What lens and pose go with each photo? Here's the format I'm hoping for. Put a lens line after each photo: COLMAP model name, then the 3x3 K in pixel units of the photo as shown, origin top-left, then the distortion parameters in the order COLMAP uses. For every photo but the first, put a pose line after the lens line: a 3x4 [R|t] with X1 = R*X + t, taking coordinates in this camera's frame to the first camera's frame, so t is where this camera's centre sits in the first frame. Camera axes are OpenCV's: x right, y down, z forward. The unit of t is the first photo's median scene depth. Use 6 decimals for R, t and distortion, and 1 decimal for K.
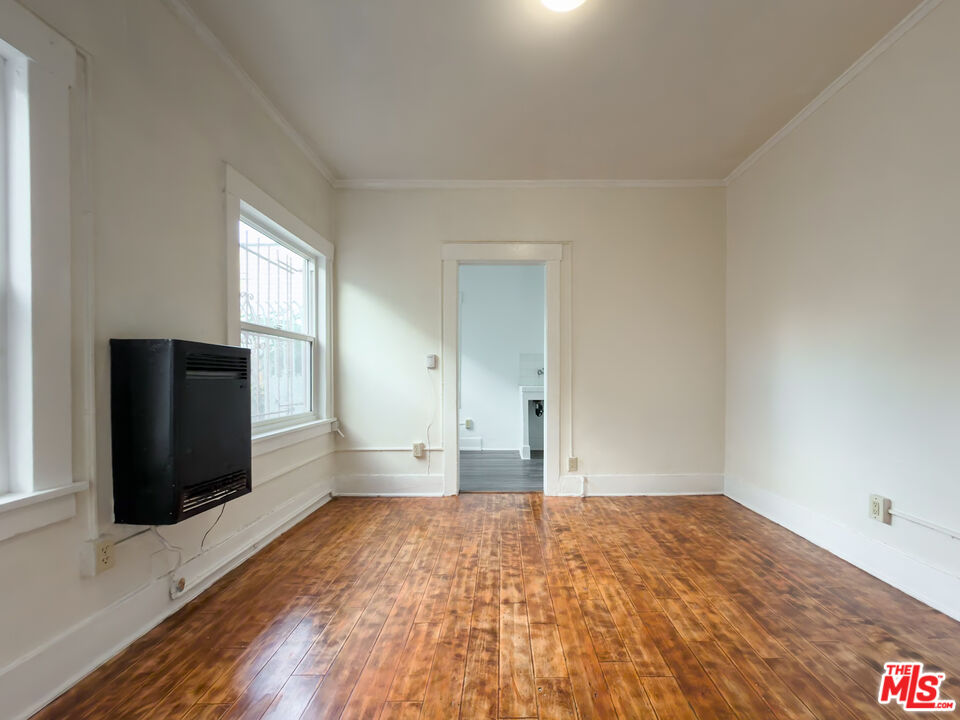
lens RADIAL K [[390.5, 0, 511.3], [0, 390.5, 385.8], [0, 0, 1]] dist [-0.005354, 0.000399]
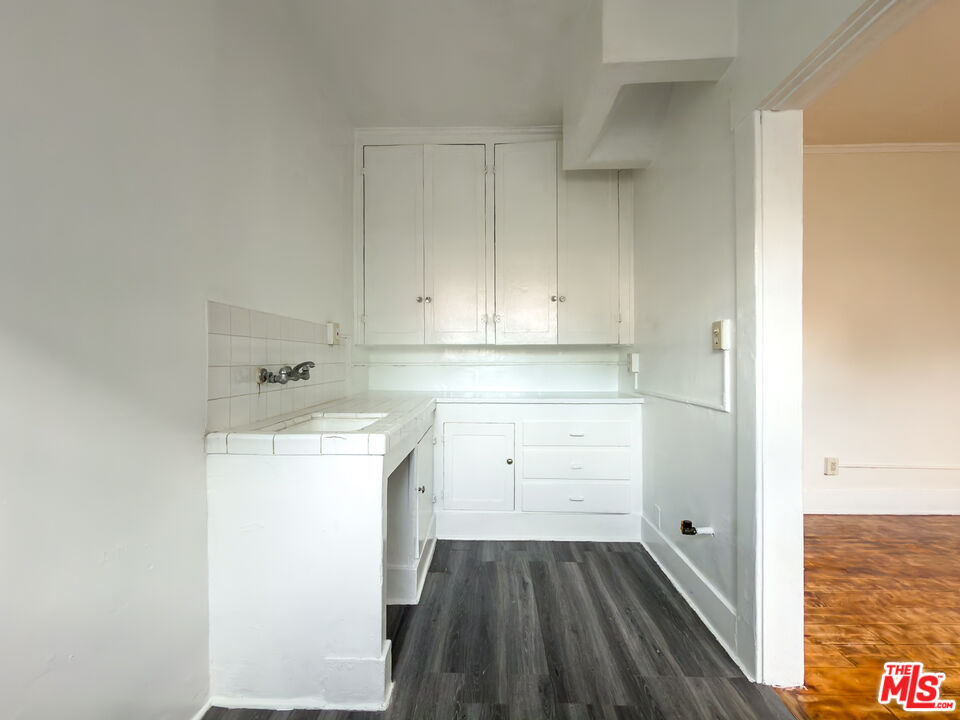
lens RADIAL K [[390.5, 0, 484.7], [0, 390.5, 358.6], [0, 0, 1]] dist [-0.005354, 0.000399]
pose [[0.039221, 0.008507, 0.999194, -0.531086], [0.023163, 0.999687, -0.009420, -0.098952], [-0.998962, 0.023514, 0.039012, 2.127894]]
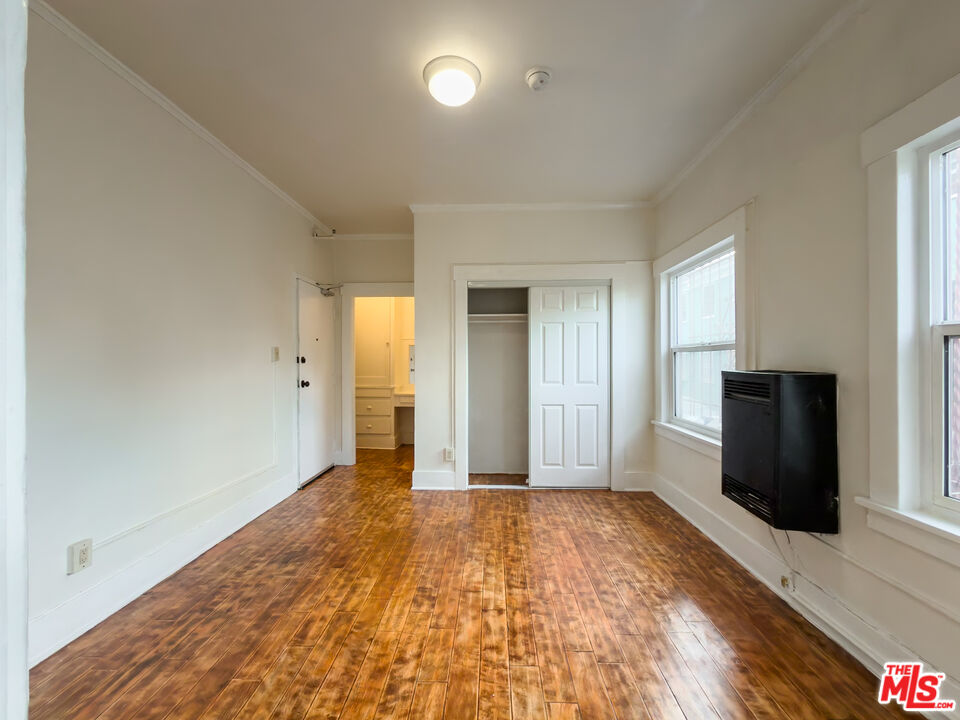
lens RADIAL K [[390.5, 0, 479.2], [0, 390.5, 357.8], [0, 0, 1]] dist [-0.005354, 0.000399]
pose [[-0.998169, 0.006486, 0.060130, -0.020257], [0.007826, 0.999726, 0.022079, -0.143910], [-0.059970, 0.022509, -0.997946, 1.742640]]
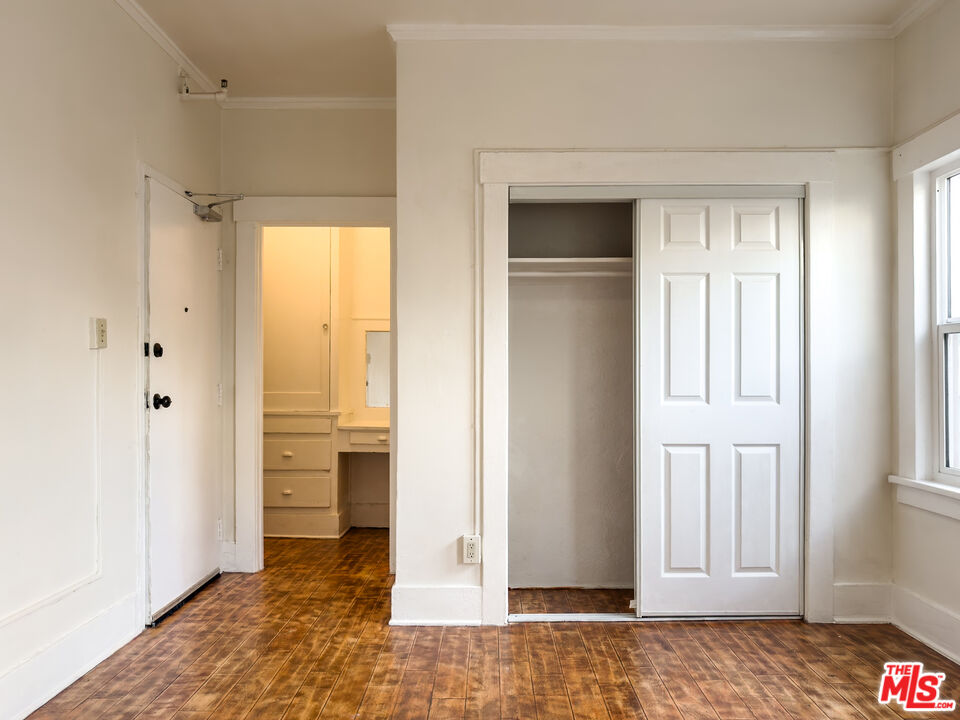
lens RADIAL K [[694.8, 0, 486.4], [0, 694.8, 366.3], [0, 0, 1]] dist [-0.012520, 0.006906]
pose [[-0.999703, 0.004803, 0.023907, 0.149745], [0.005187, 0.999858, 0.016049, -0.087311], [-0.023827, 0.016168, -0.999585, 1.482953]]
